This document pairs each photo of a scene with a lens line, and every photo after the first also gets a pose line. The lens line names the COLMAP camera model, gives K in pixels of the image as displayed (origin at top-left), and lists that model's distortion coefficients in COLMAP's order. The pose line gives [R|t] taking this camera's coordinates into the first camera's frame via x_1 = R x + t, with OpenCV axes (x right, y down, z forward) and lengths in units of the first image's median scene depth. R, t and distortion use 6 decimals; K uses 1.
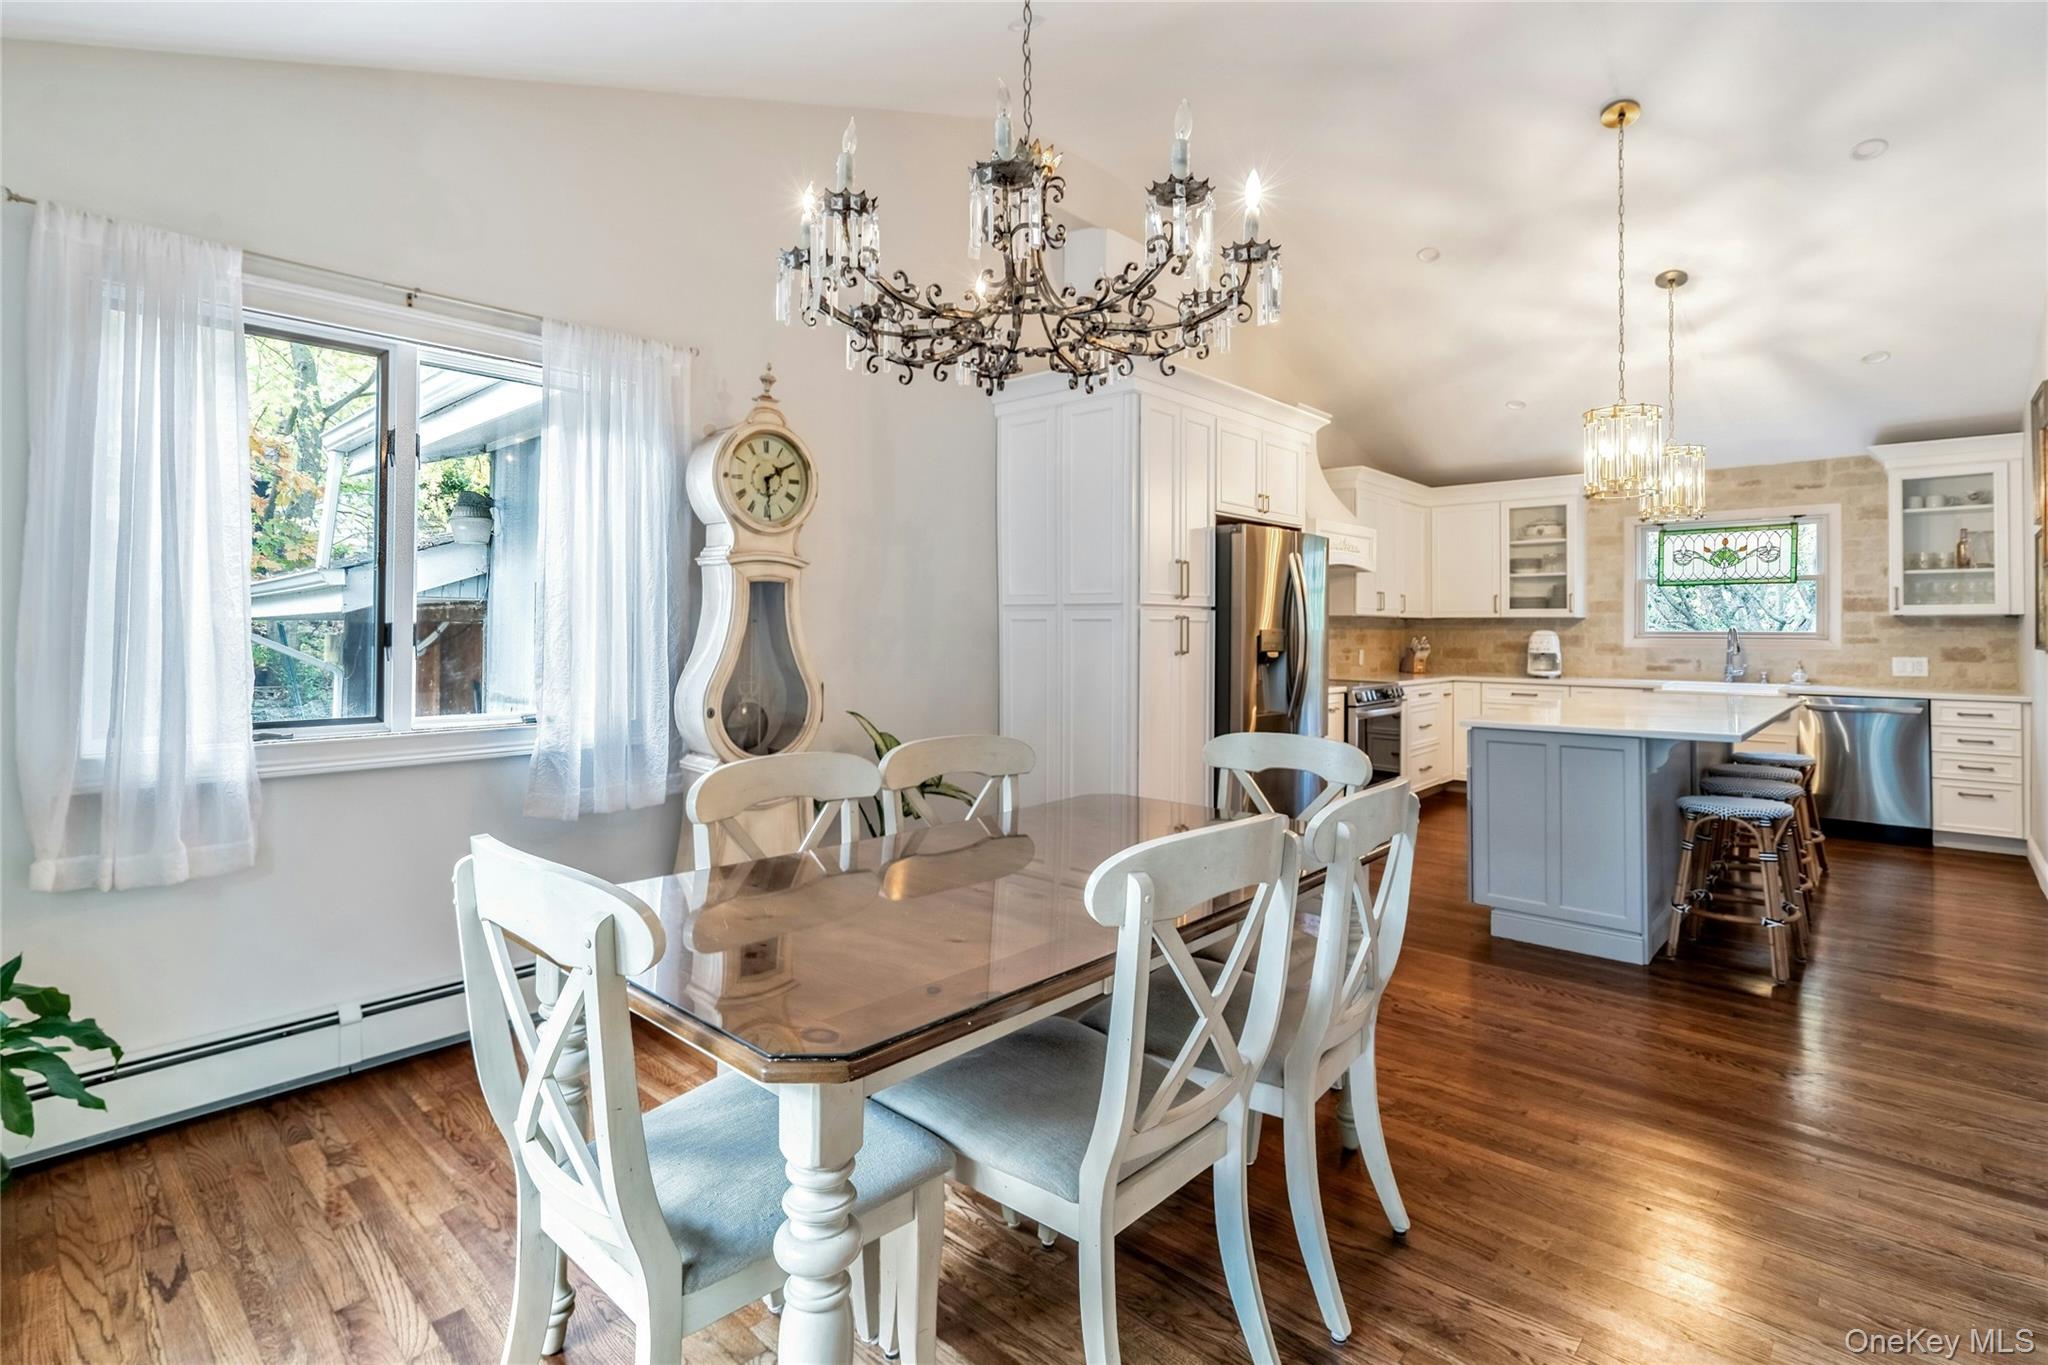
lens RADIAL K [[973.6, 0, 1027.8], [0, 973.6, 618.9], [0, 0, 1]] dist [0.000849, 0.000233]
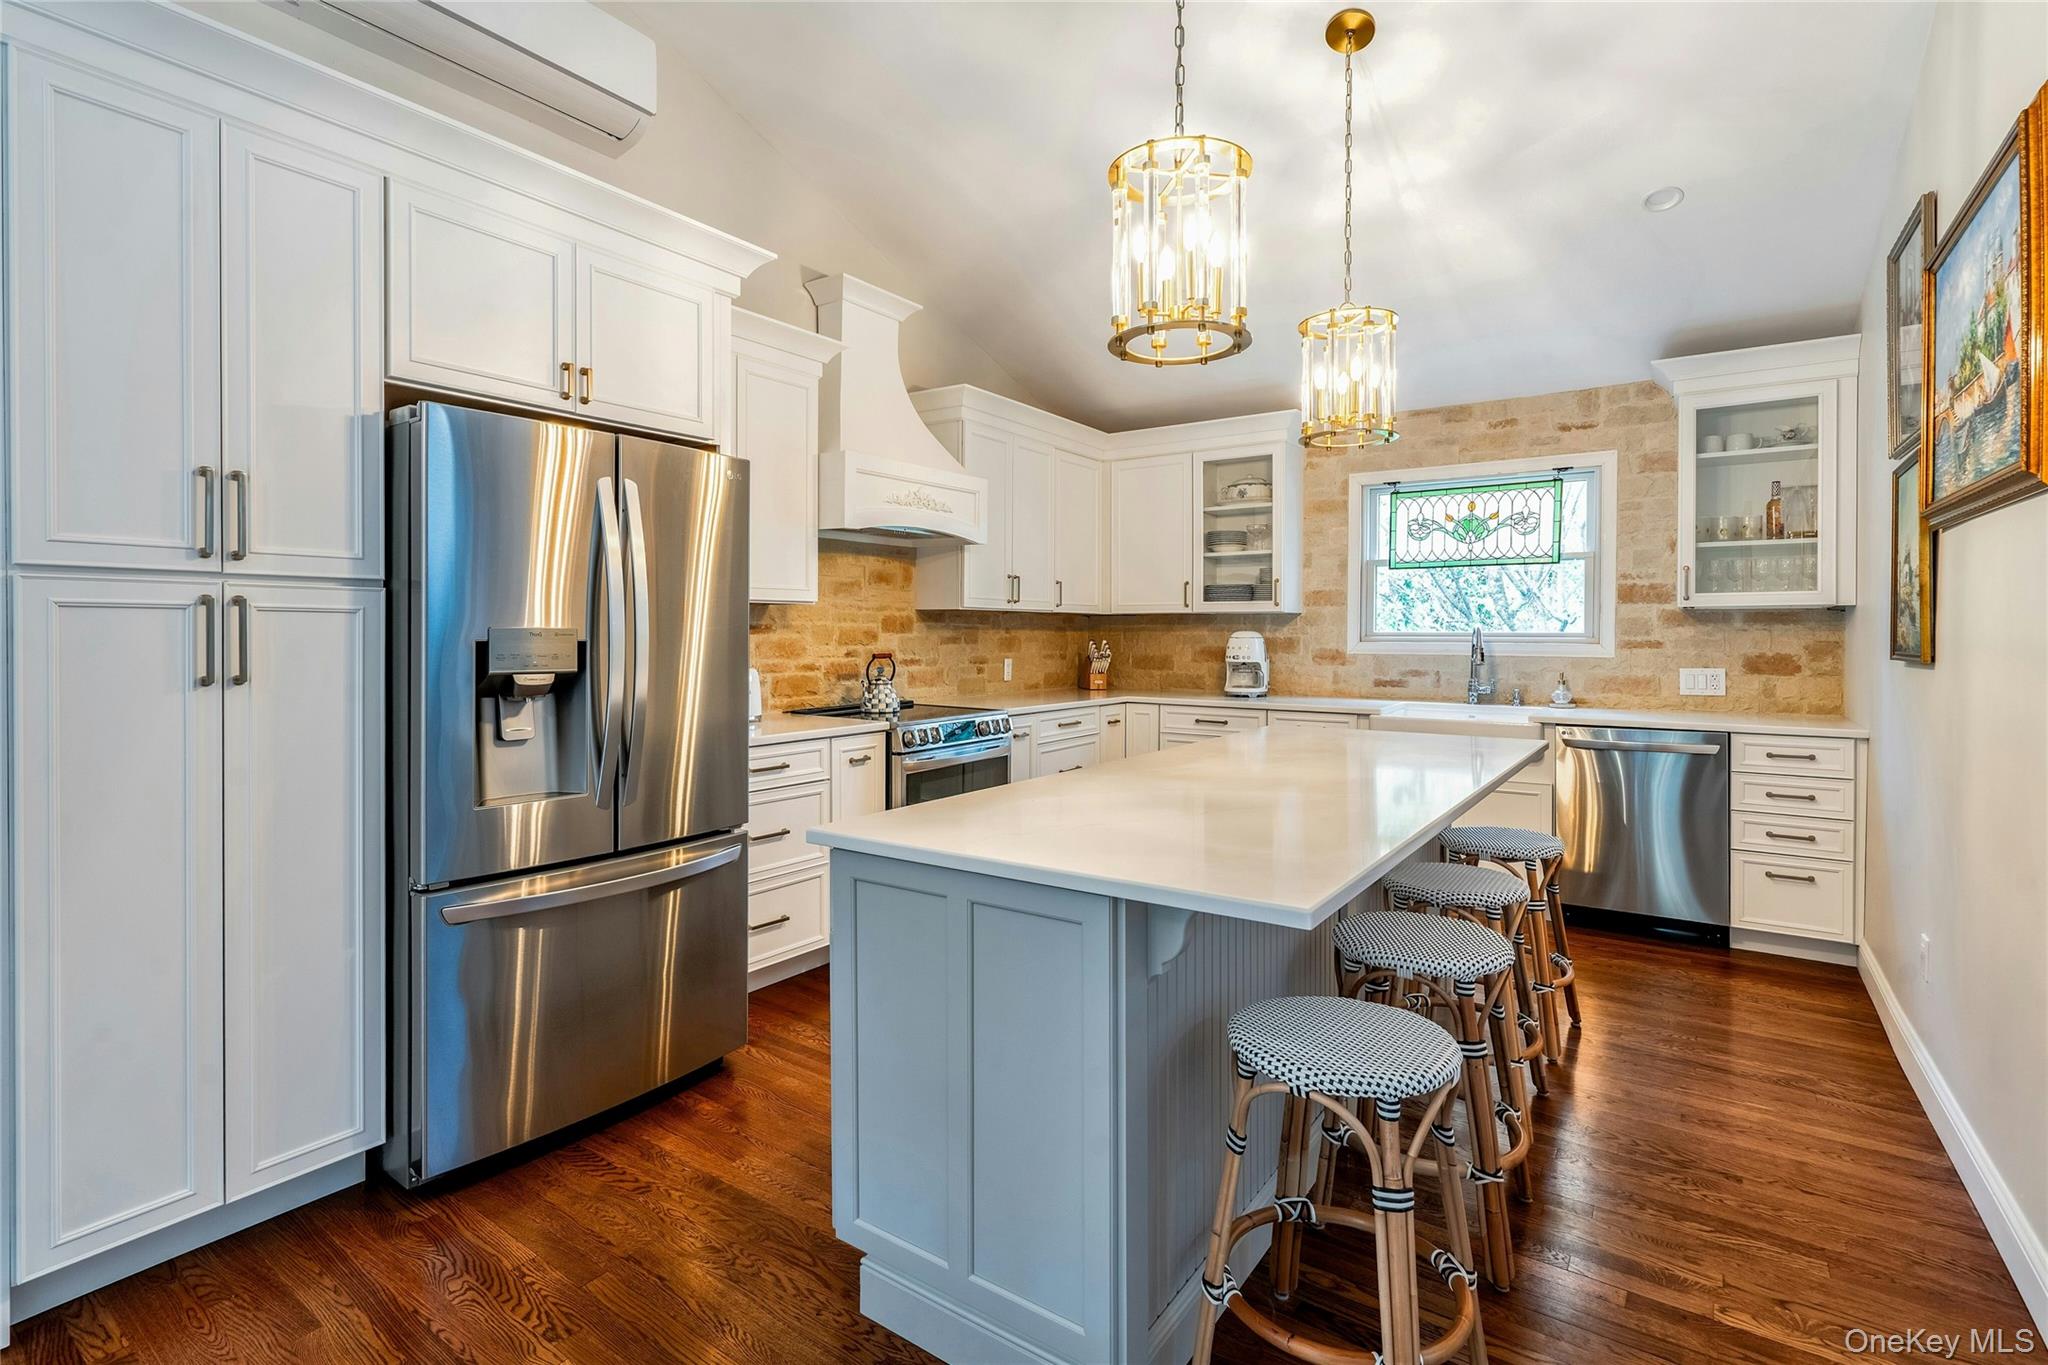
lens RADIAL K [[971.1, 0, 1024.0], [0, 971.1, 642.5], [0, 0, 1]] dist [-0.003156, 0.000044]
pose [[0.991105, -0.003244, 0.133044, 0.311474], [0.000332, 0.999760, 0.021910, 0.005184], [-0.133083, -0.021671, 0.990868, 0.354442]]
